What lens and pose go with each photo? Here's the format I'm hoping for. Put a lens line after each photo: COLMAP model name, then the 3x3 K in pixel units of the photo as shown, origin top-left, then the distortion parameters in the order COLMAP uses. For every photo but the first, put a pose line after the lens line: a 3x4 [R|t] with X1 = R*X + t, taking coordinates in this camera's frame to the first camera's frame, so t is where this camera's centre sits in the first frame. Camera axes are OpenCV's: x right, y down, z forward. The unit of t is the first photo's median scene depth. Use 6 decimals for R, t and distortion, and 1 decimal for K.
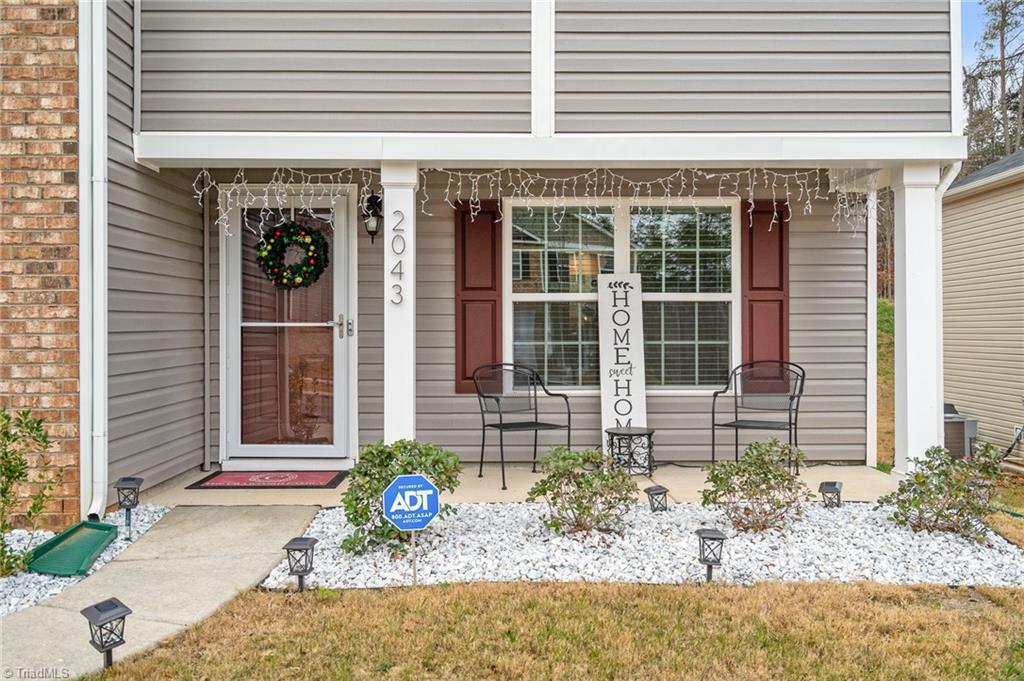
lens RADIAL K [[850.8, 0, 511.3], [0, 850.8, 320.9], [0, 0, 1]] dist [0.012846, 0.002153]
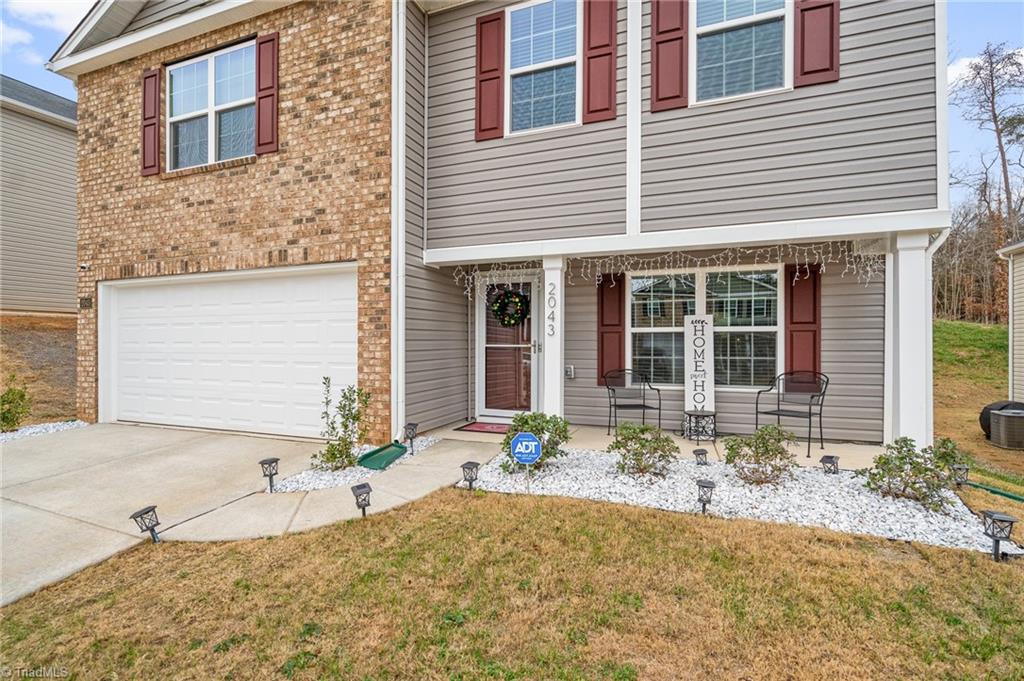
lens RADIAL K [[477.7, 0, 512.0], [0, 477.7, 340.5], [0, 0, 1]] dist [0.000465, 0.000890]
pose [[0.930853, -0.000461, -0.365394, 0.155297], [0.001313, 0.999997, 0.002083, -0.011060], [0.365392, -0.002418, 0.930851, 0.034545]]
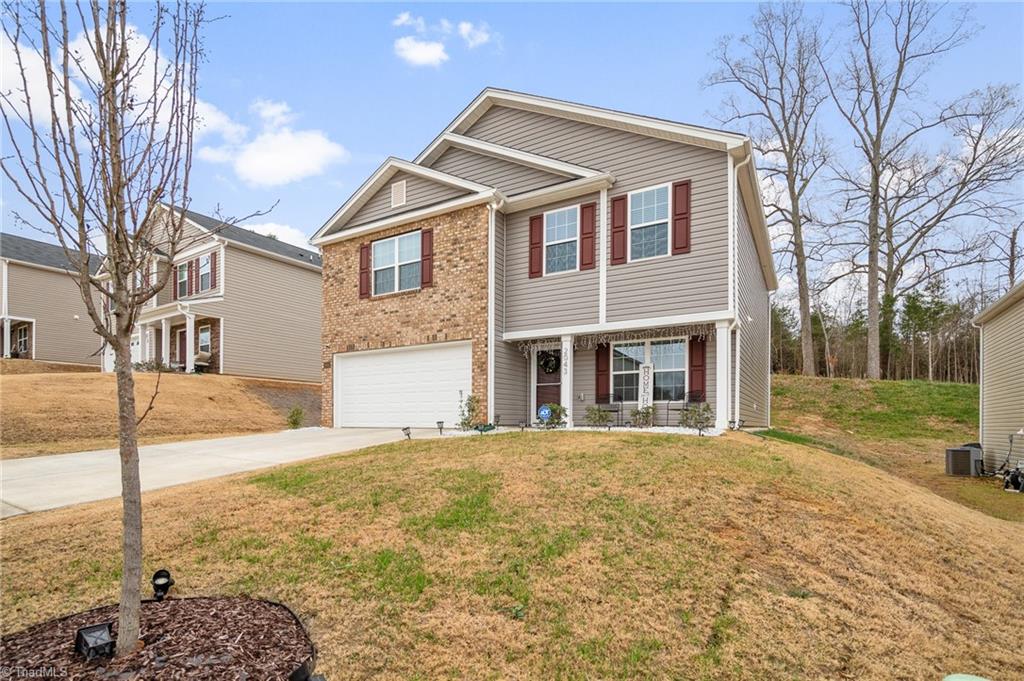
lens RADIAL K [[487.4, 0, 510.3], [0, 487.4, 408.5], [0, 0, 1]] dist [-0.002815, 0.000580]
pose [[0.863050, -0.010506, -0.505009, 0.705164], [-0.001216, 0.999738, -0.022876, 0.174886], [0.505116, 0.020357, 0.862811, -0.897620]]
